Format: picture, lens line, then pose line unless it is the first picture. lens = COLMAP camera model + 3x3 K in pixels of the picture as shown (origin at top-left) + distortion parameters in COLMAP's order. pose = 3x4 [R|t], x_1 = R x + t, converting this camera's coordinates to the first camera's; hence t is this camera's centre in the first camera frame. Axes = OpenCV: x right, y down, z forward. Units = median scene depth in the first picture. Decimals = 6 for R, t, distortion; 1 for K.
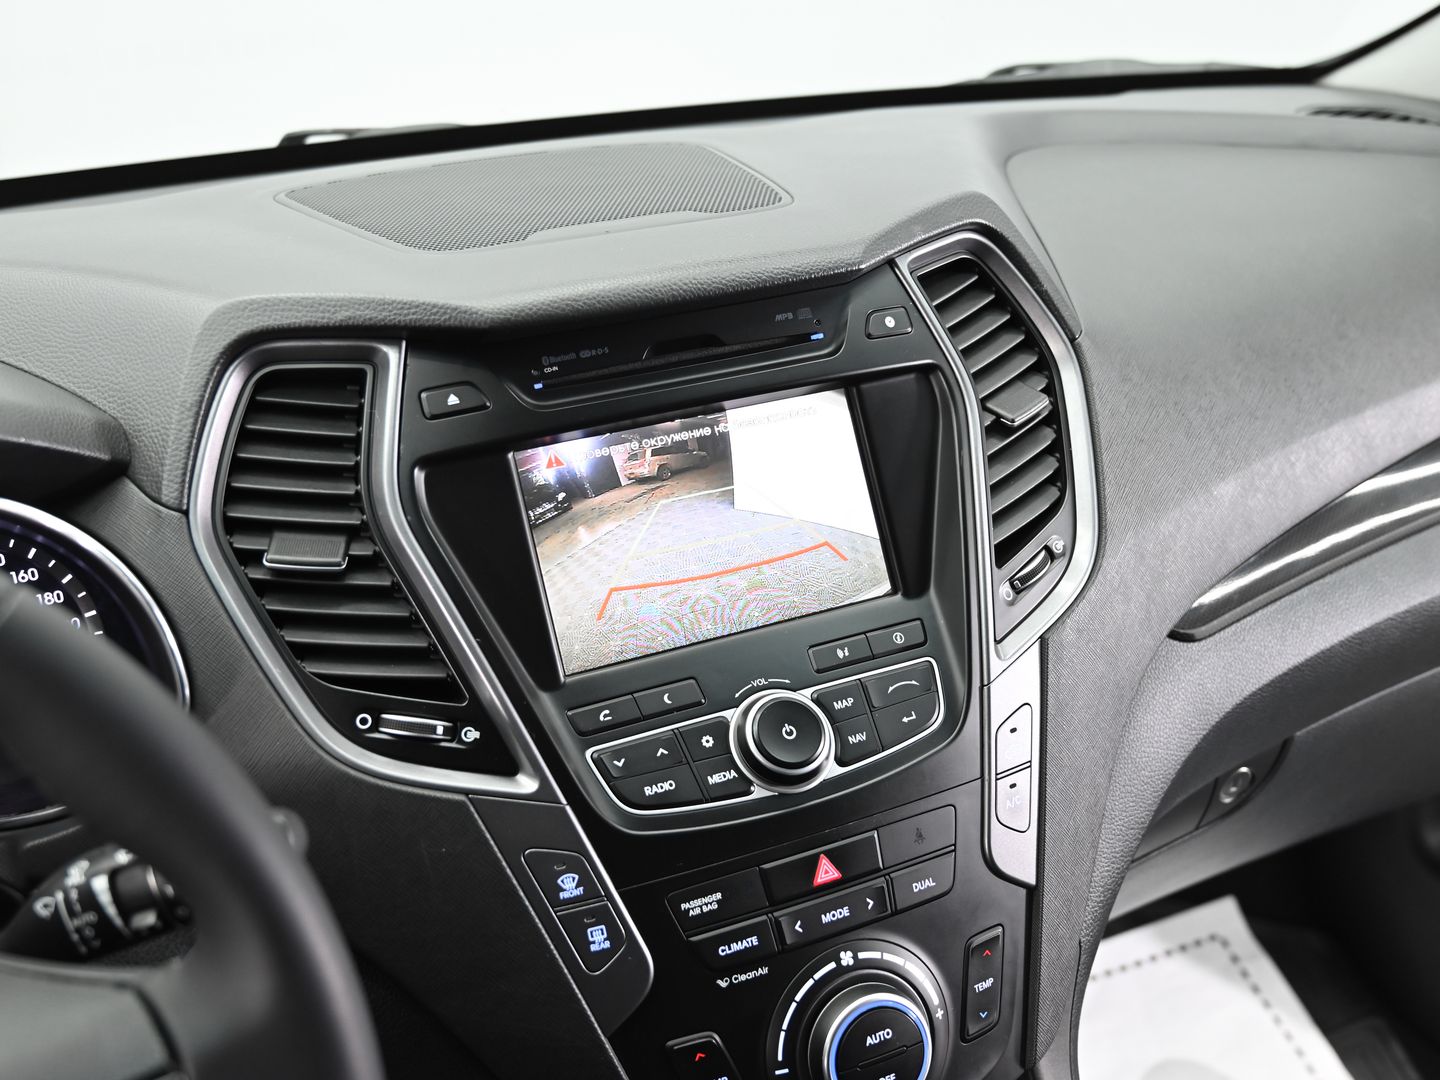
lens RADIAL K [[1571.0, 0, 712.9], [0, 1571.0, 532.3], [0, 0, 1]] dist [0.000615, 0.004969]
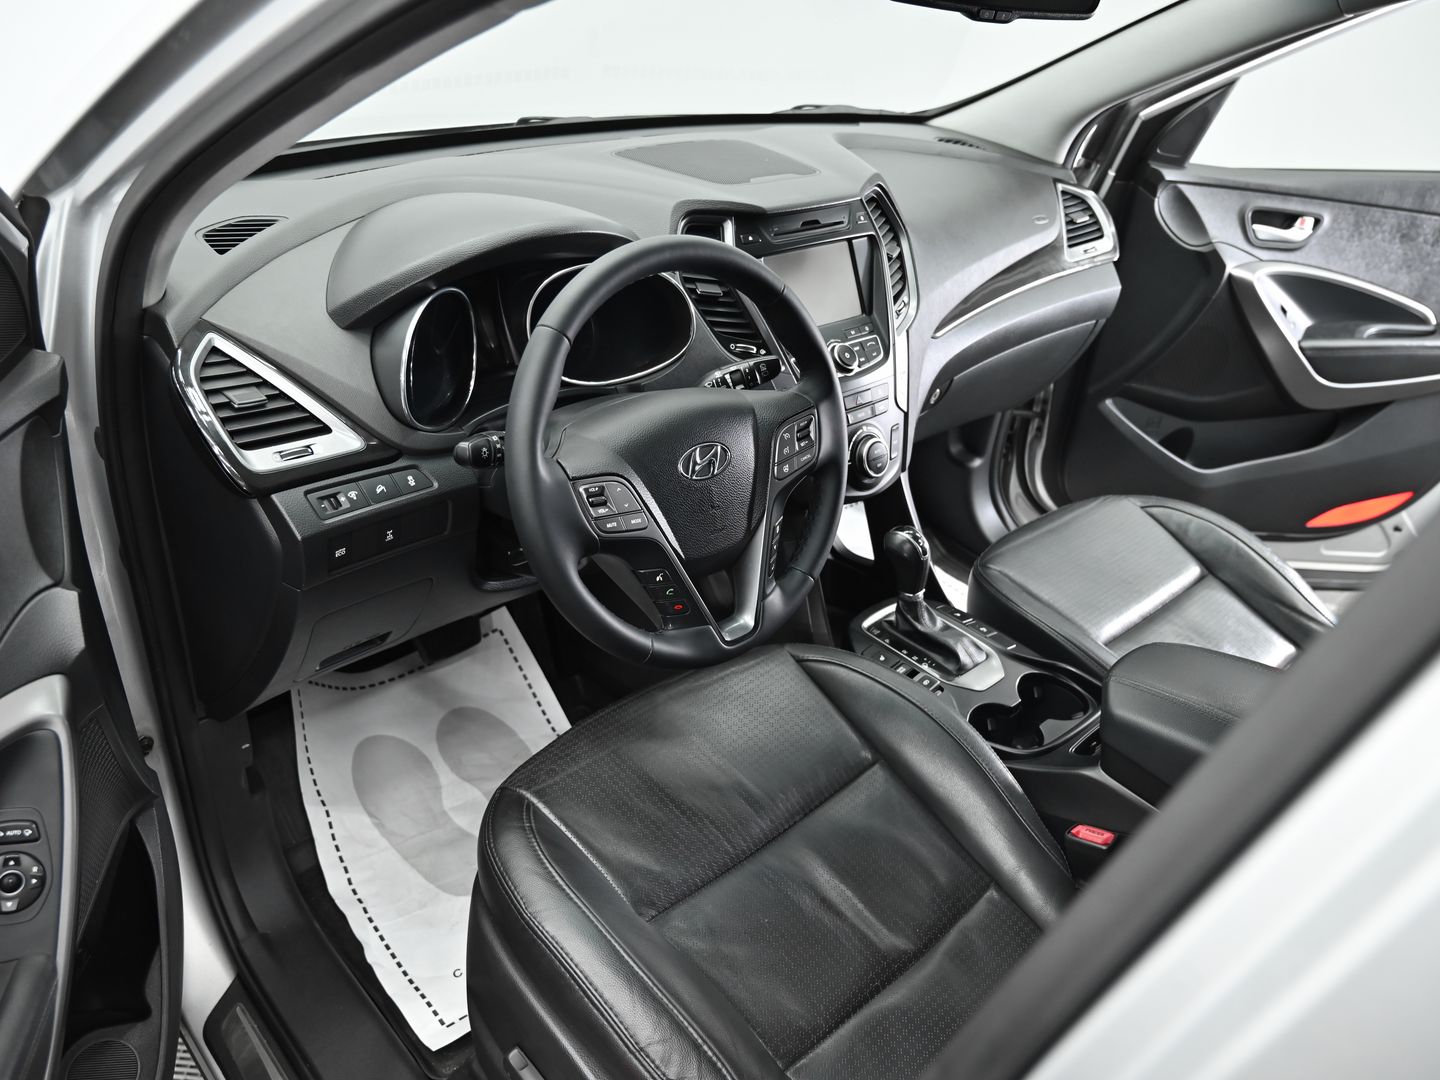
lens RADIAL K [[1073.8, 0, 720.0], [0, 1073.8, 540.0], [0, 0, 1]] dist [-0.001663, -0.000215]
pose [[0.943366, -0.054740, 0.327208, -0.883069], [0.006777, 0.989268, 0.145958, 0.175342], [-0.331686, -0.135474, 0.933612, -0.908530]]
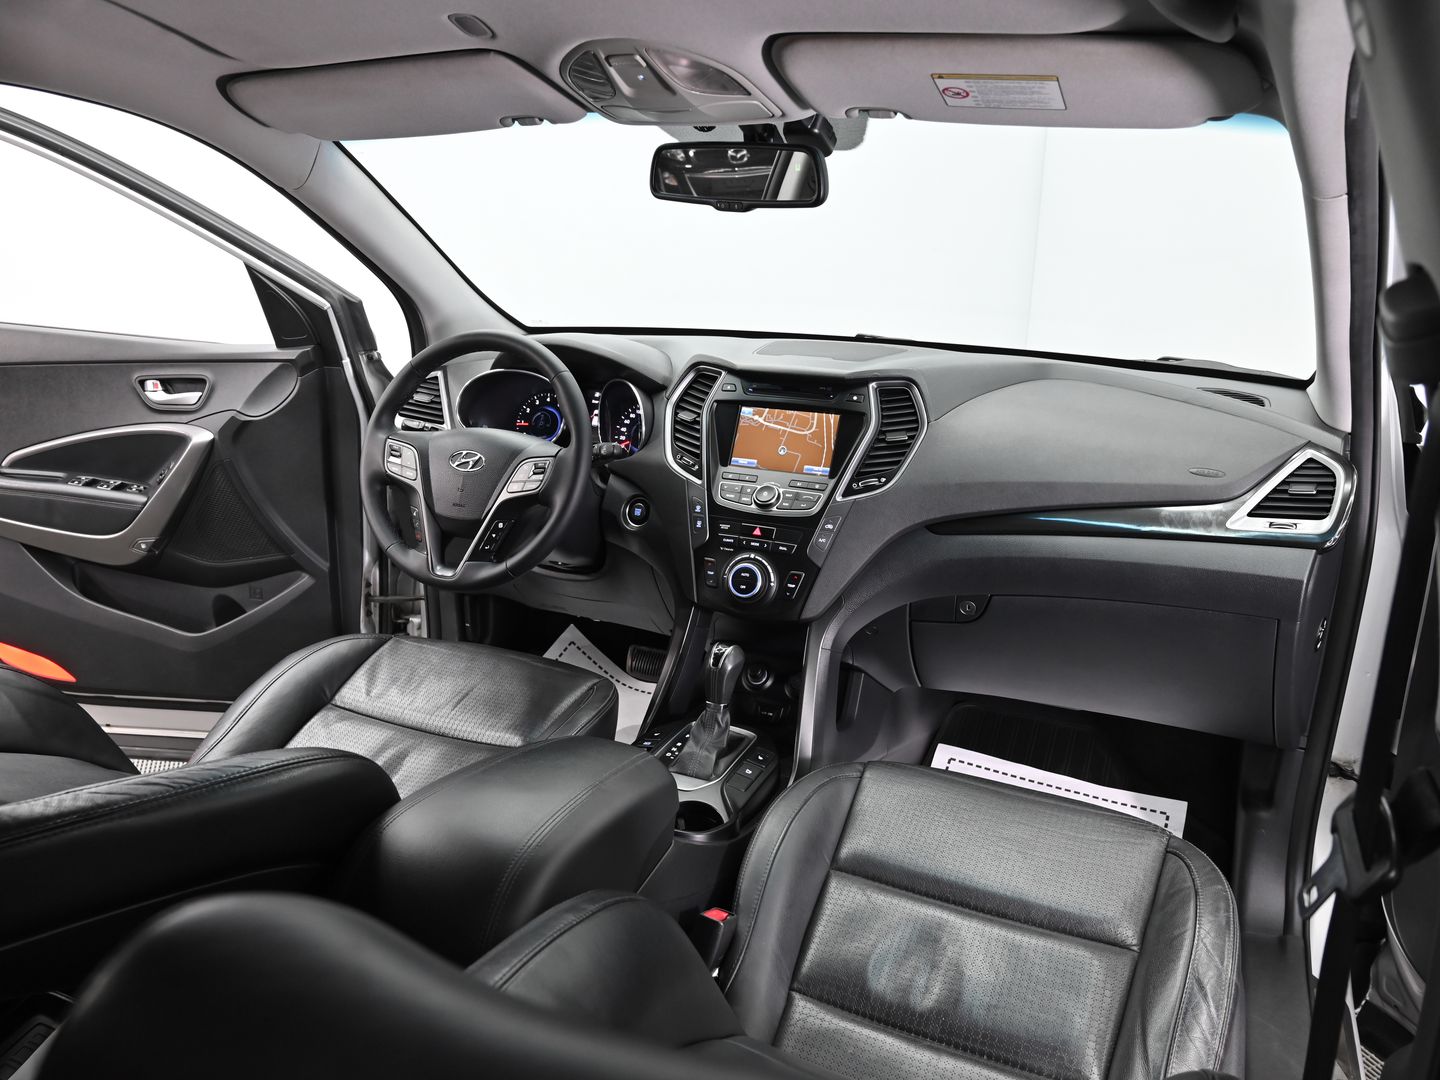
lens RADIAL K [[1073.8, 0, 720.0], [0, 1073.8, 540.0], [0, 0, 1]] dist [-0.001663, -0.000215]
pose [[0.657889, 0.271412, -0.702508, 1.718082], [-0.339738, 0.939453, 0.044795, 0.151460], [0.672131, 0.209198, 0.710265, -0.777636]]
